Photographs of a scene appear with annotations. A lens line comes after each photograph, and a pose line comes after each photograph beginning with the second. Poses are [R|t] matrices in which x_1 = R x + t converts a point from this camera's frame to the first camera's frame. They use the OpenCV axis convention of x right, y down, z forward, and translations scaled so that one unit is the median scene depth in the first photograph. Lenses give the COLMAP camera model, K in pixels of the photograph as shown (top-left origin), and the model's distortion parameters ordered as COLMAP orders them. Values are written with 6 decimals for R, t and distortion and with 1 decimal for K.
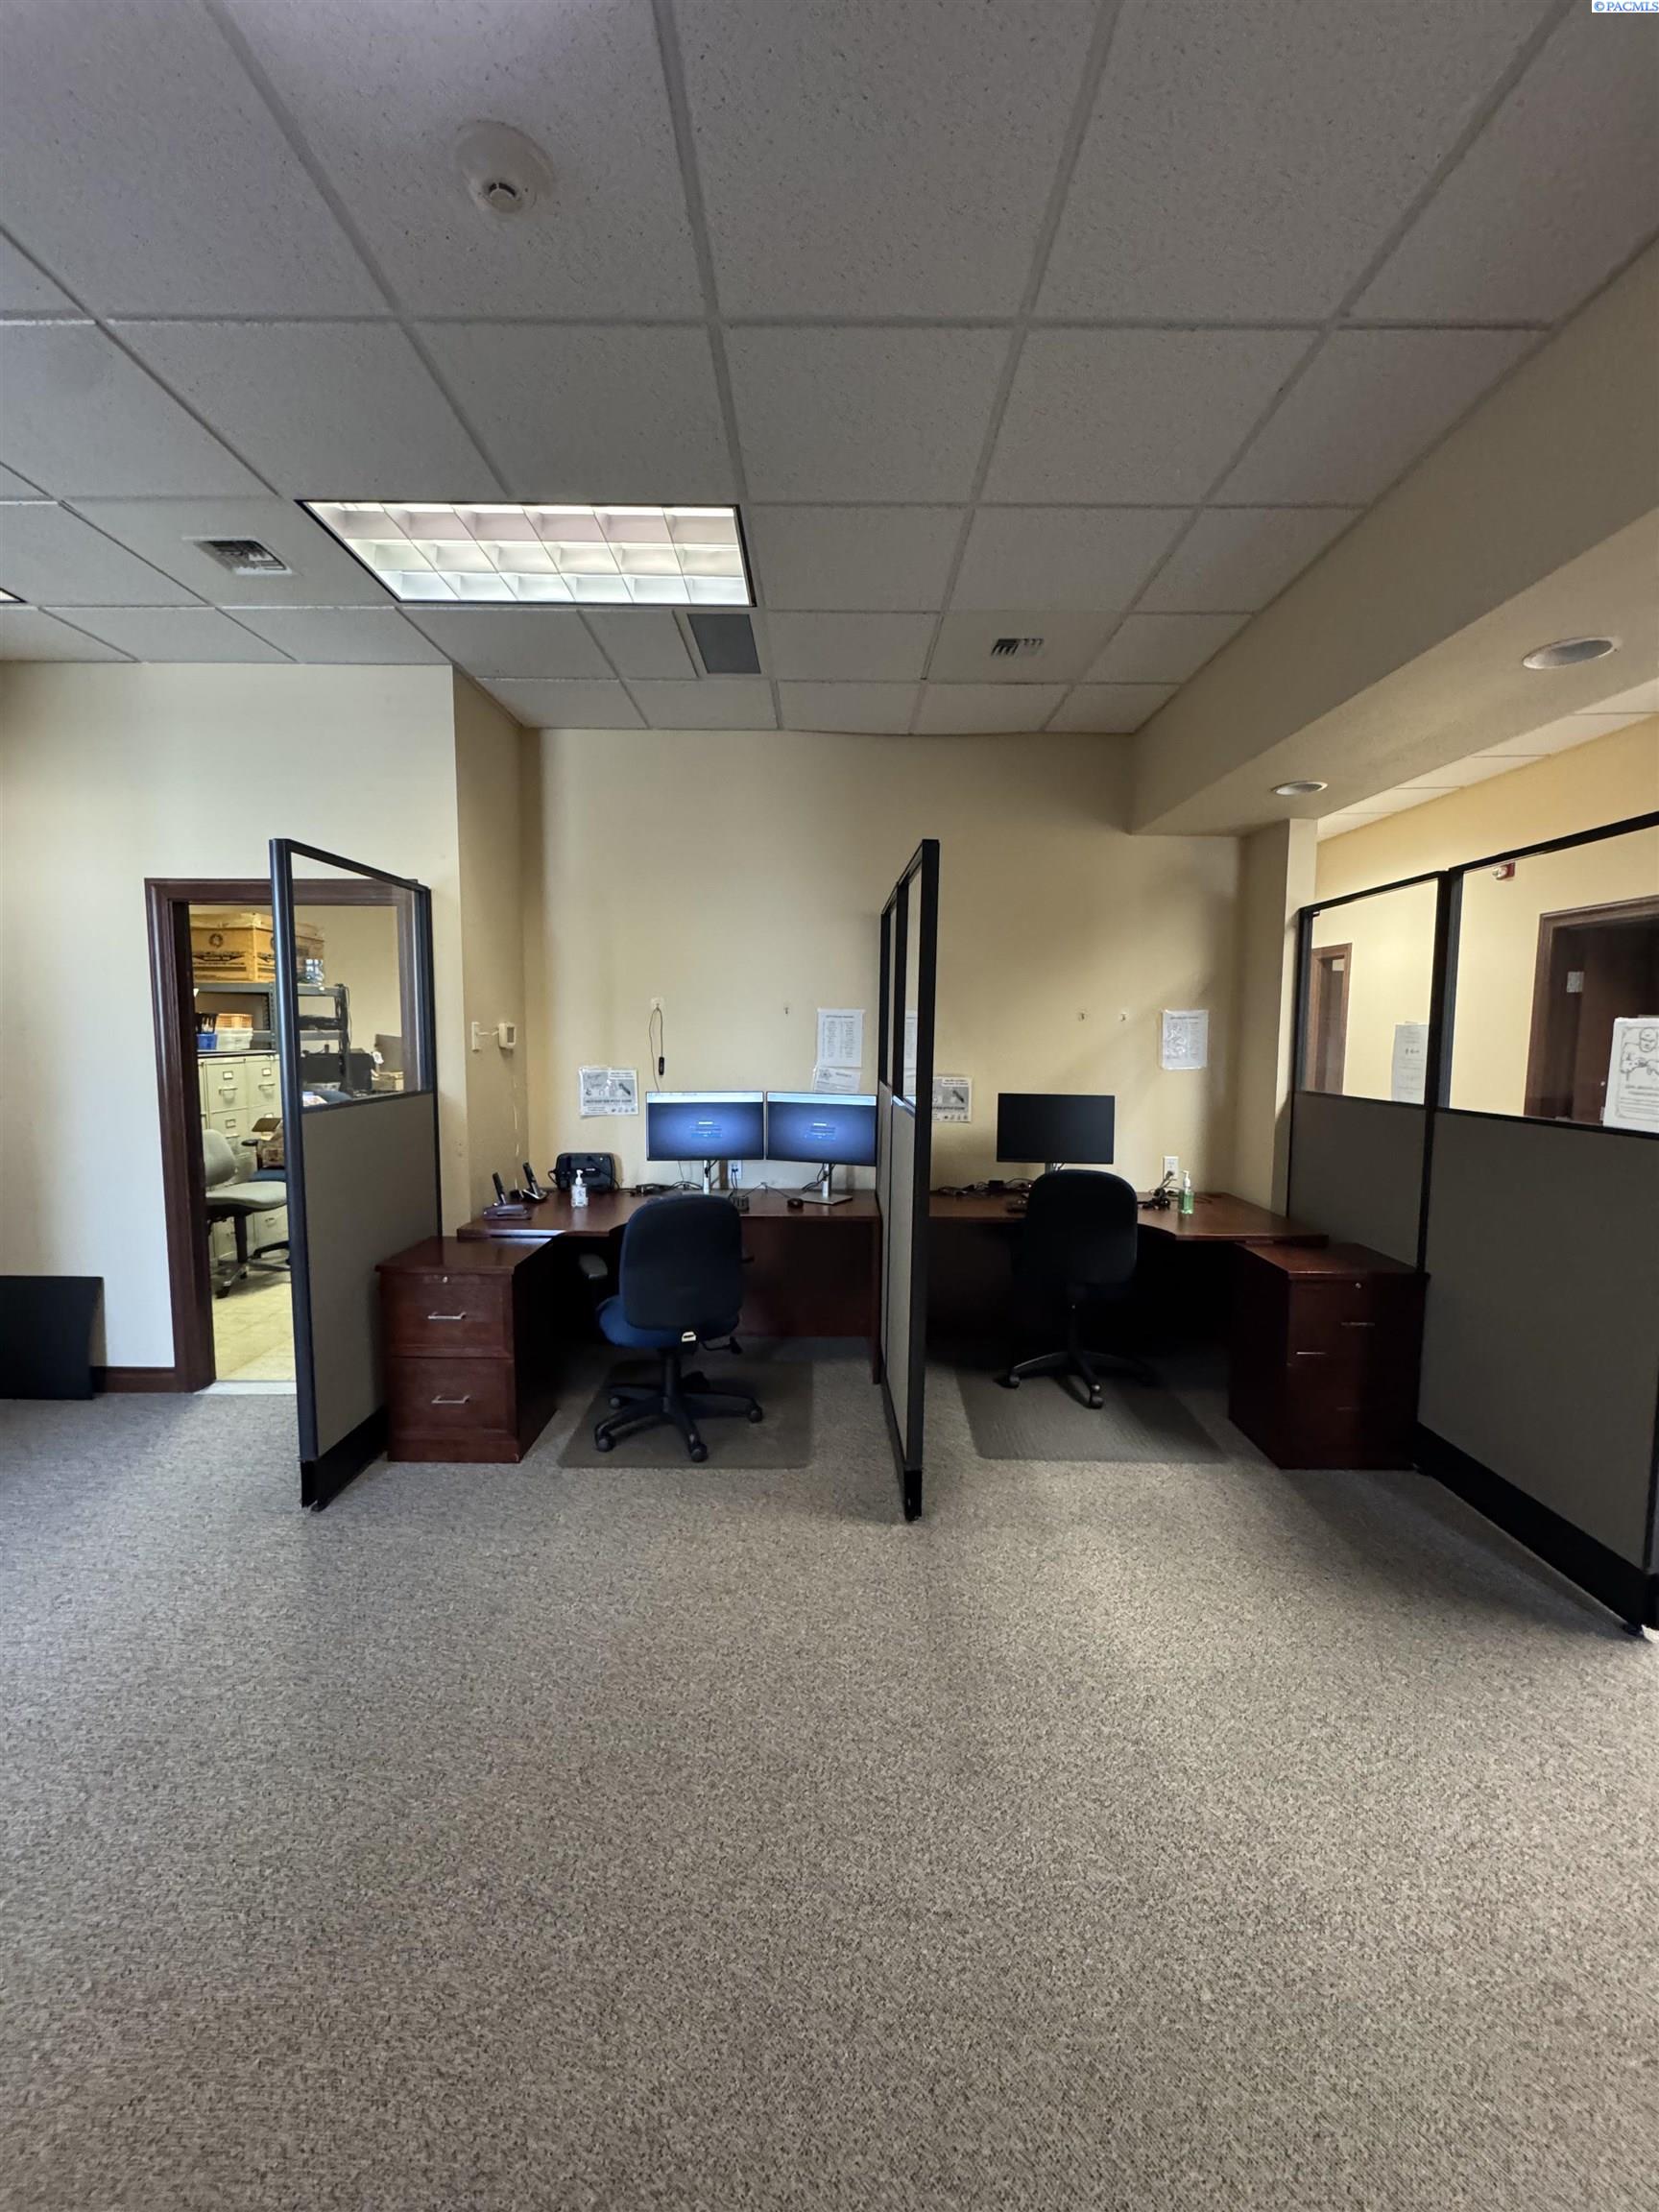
lens RADIAL K [[887.4, 0, 834.3], [0, 887.4, 1109.1], [0, 0, 1]] dist [-0.002313, 0.000660]
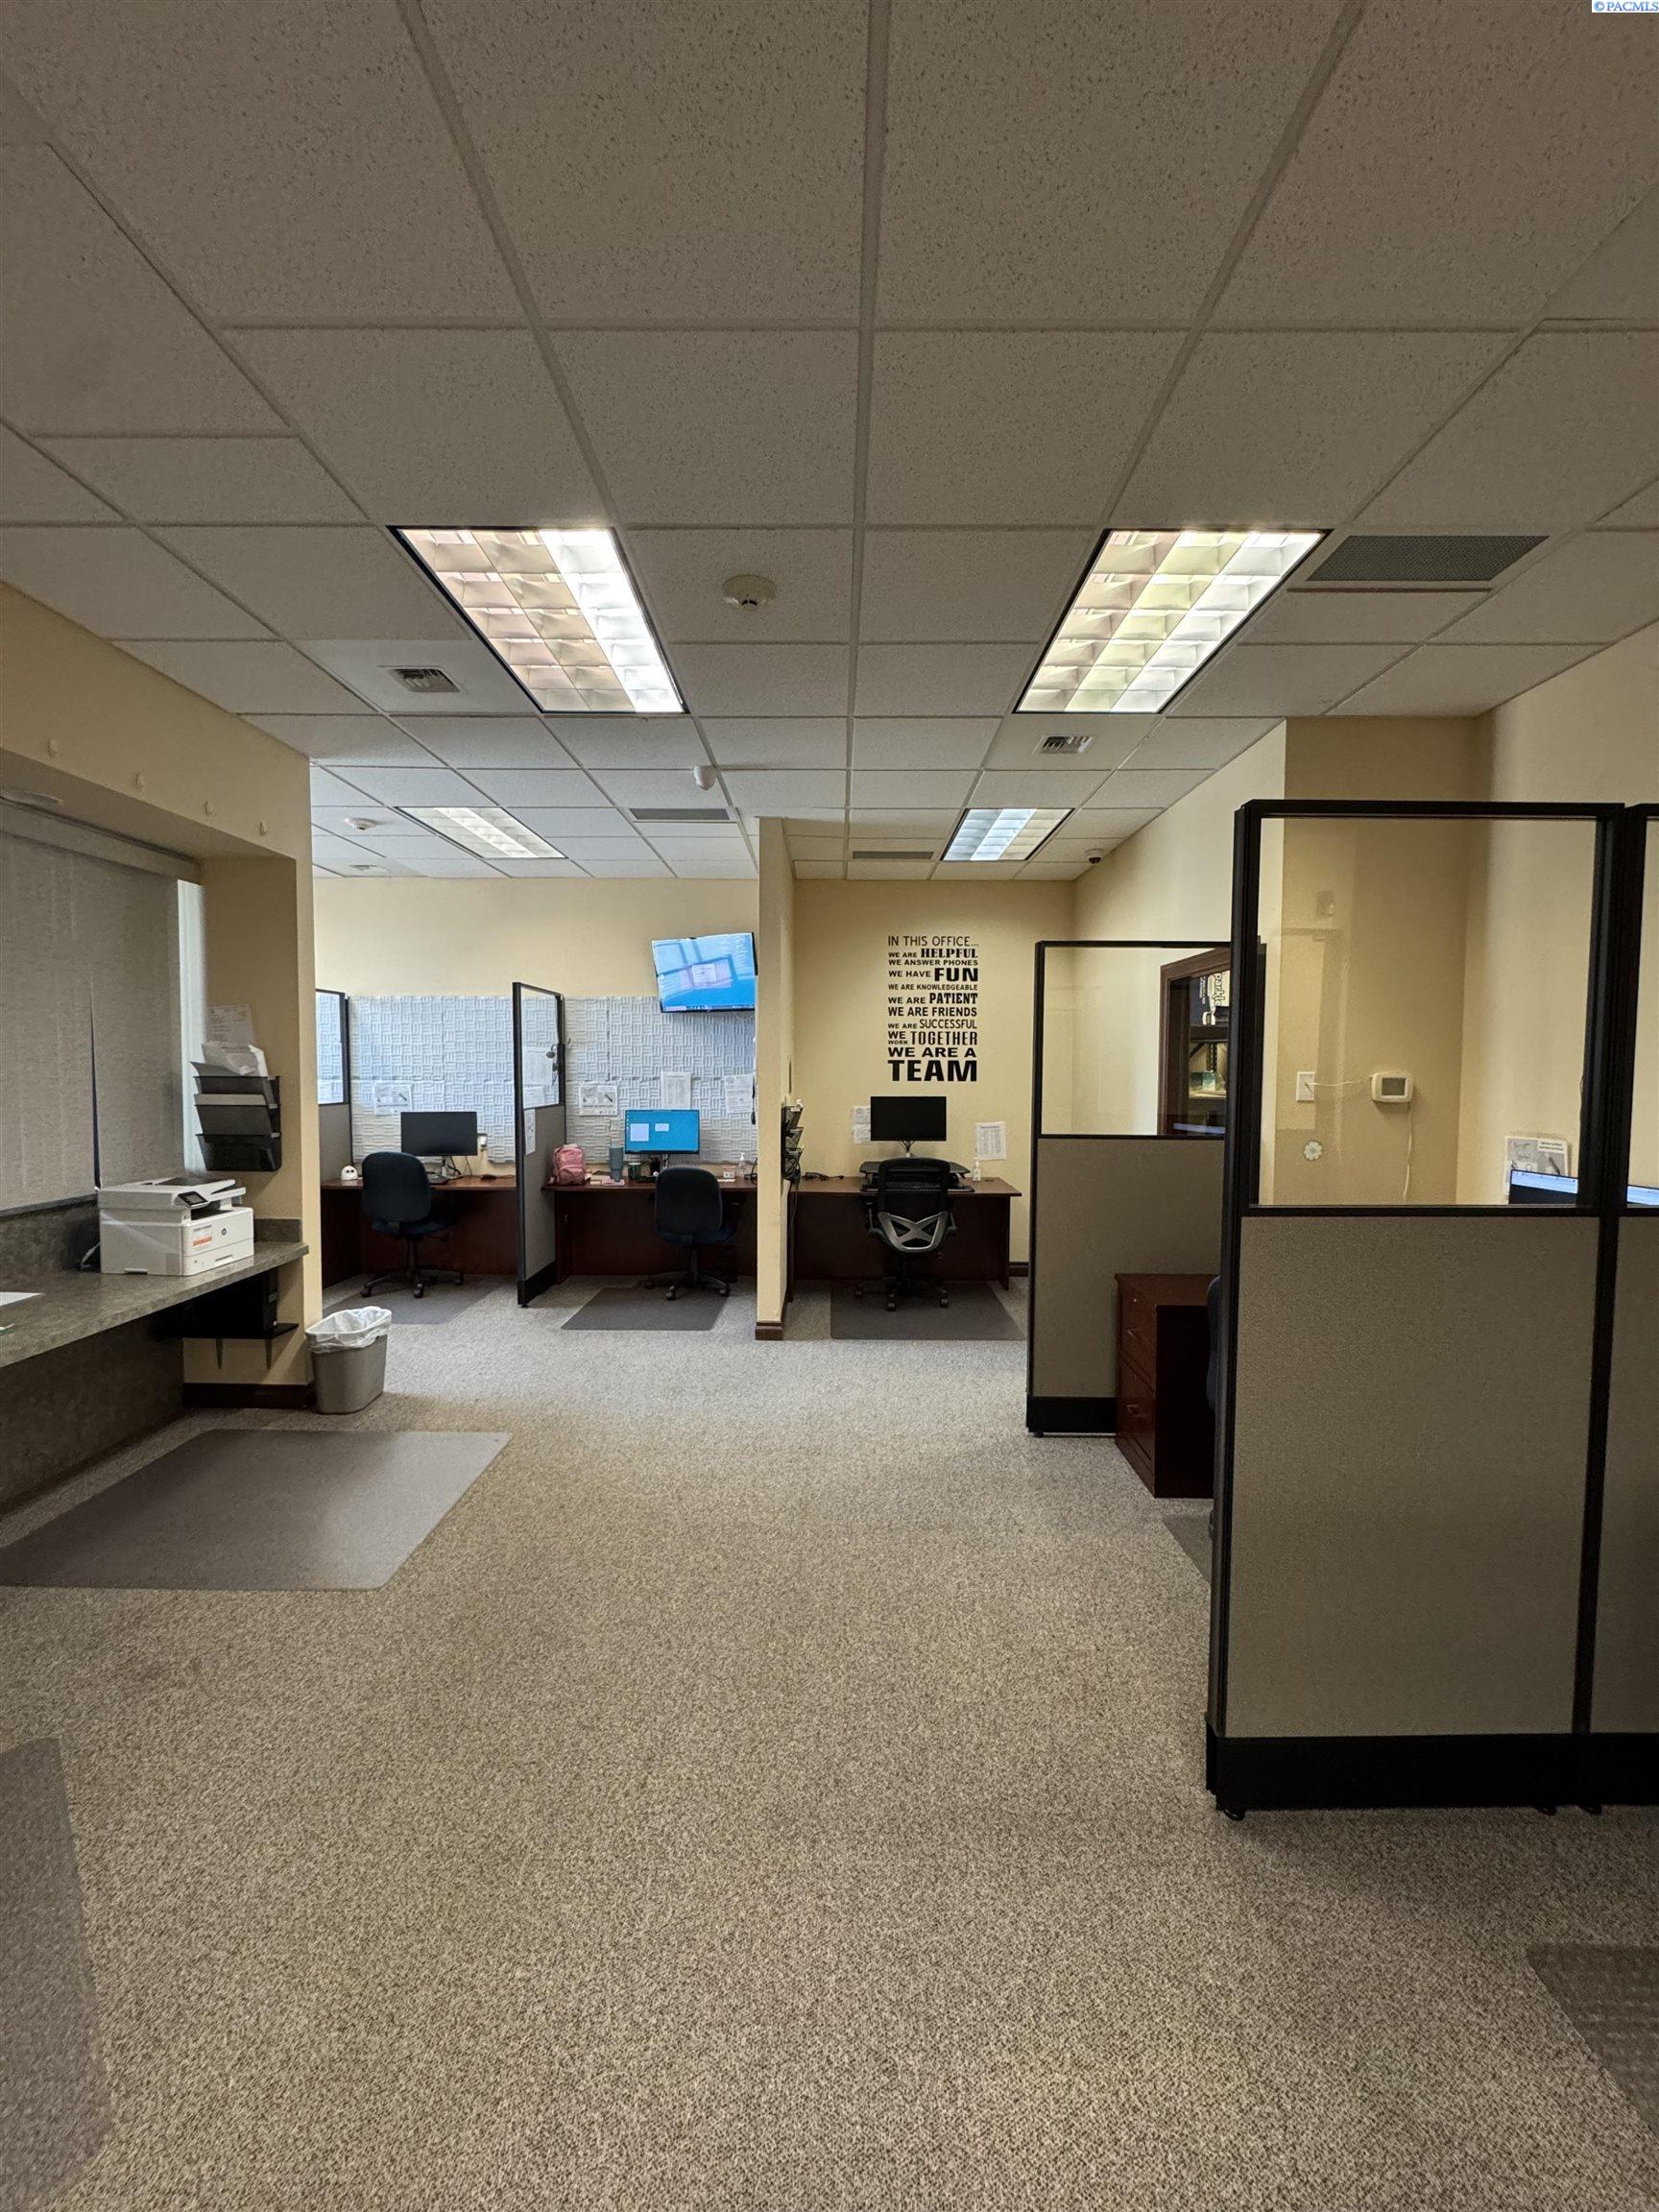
lens RADIAL K [[887.4, 0, 827.4], [0, 887.4, 1112.4], [0, 0, 1]] dist [-0.002313, 0.000660]
pose [[-0.013354, 0.046526, -0.998828, 1.094484], [-0.099433, 0.993904, 0.047626, -0.096510], [0.994955, 0.099953, -0.008646, 0.969369]]
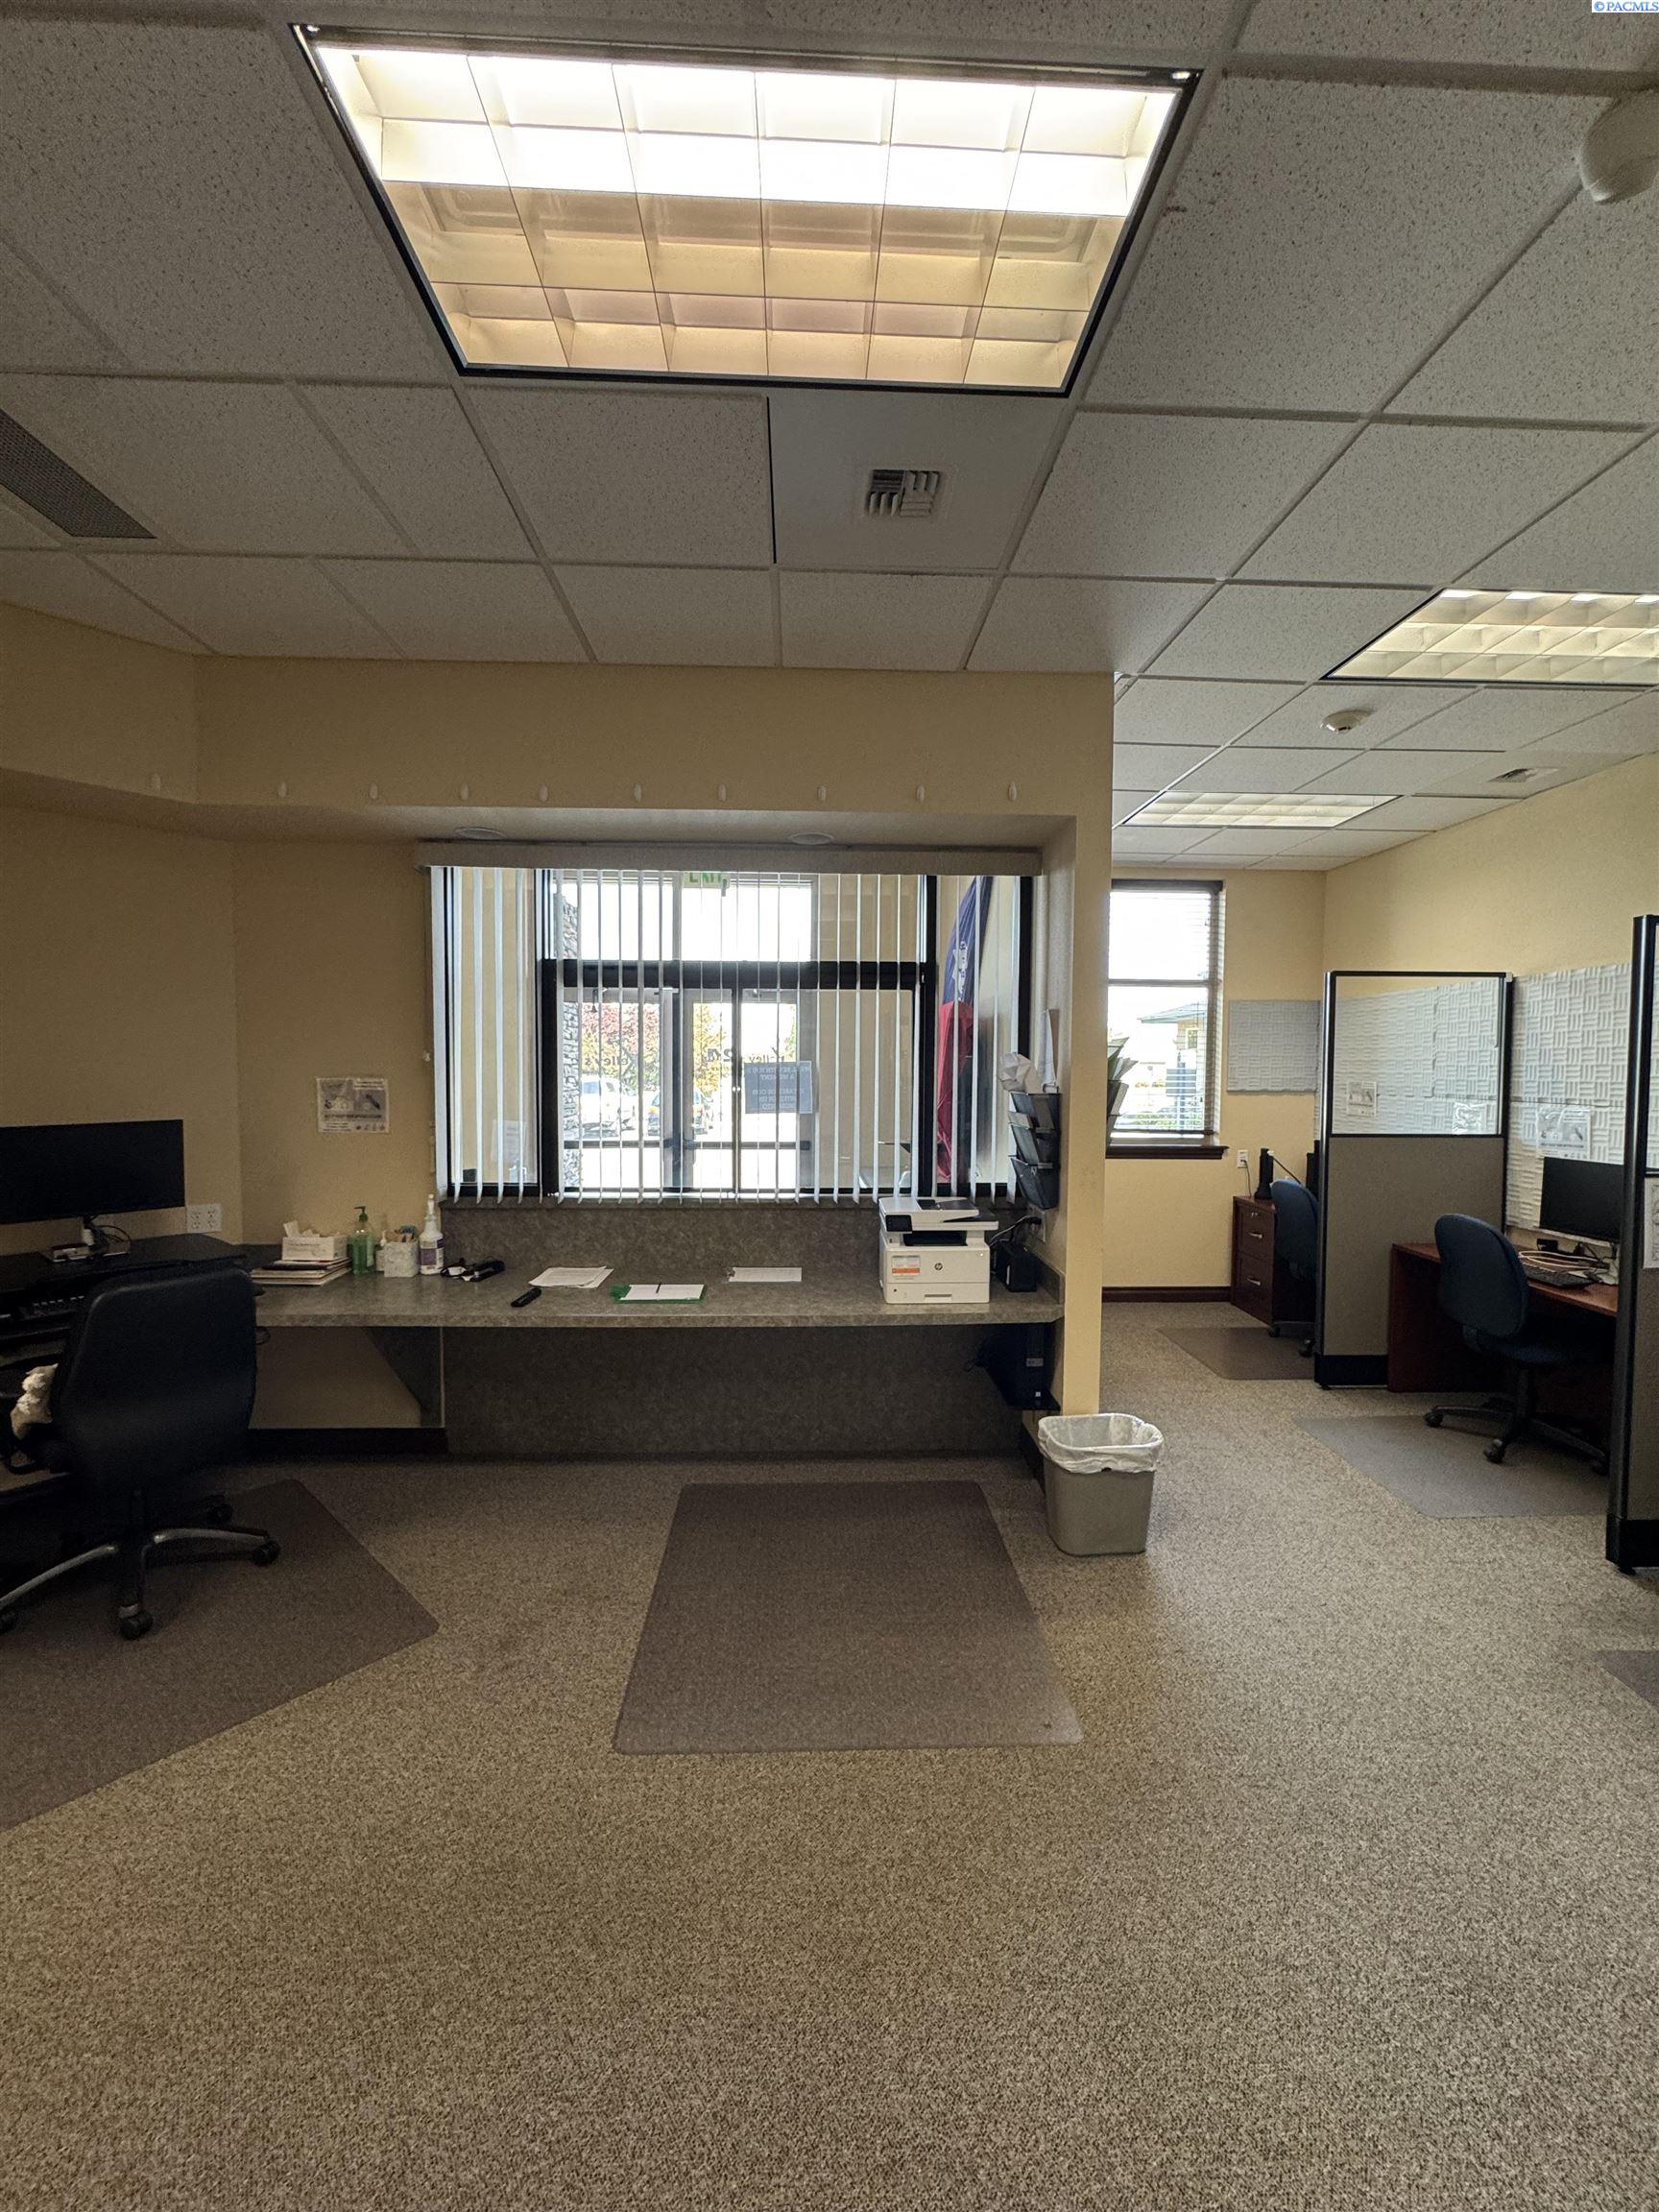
lens RADIAL K [[887.4, 0, 828.3], [0, 887.4, 1110.8], [0, 0, 1]] dist [-0.002313, 0.000660]
pose [[-0.999358, -0.012469, -0.033587, -0.487532], [-0.017235, 0.989198, 0.145570, -0.155302], [0.031409, 0.146055, -0.988778, 1.302762]]
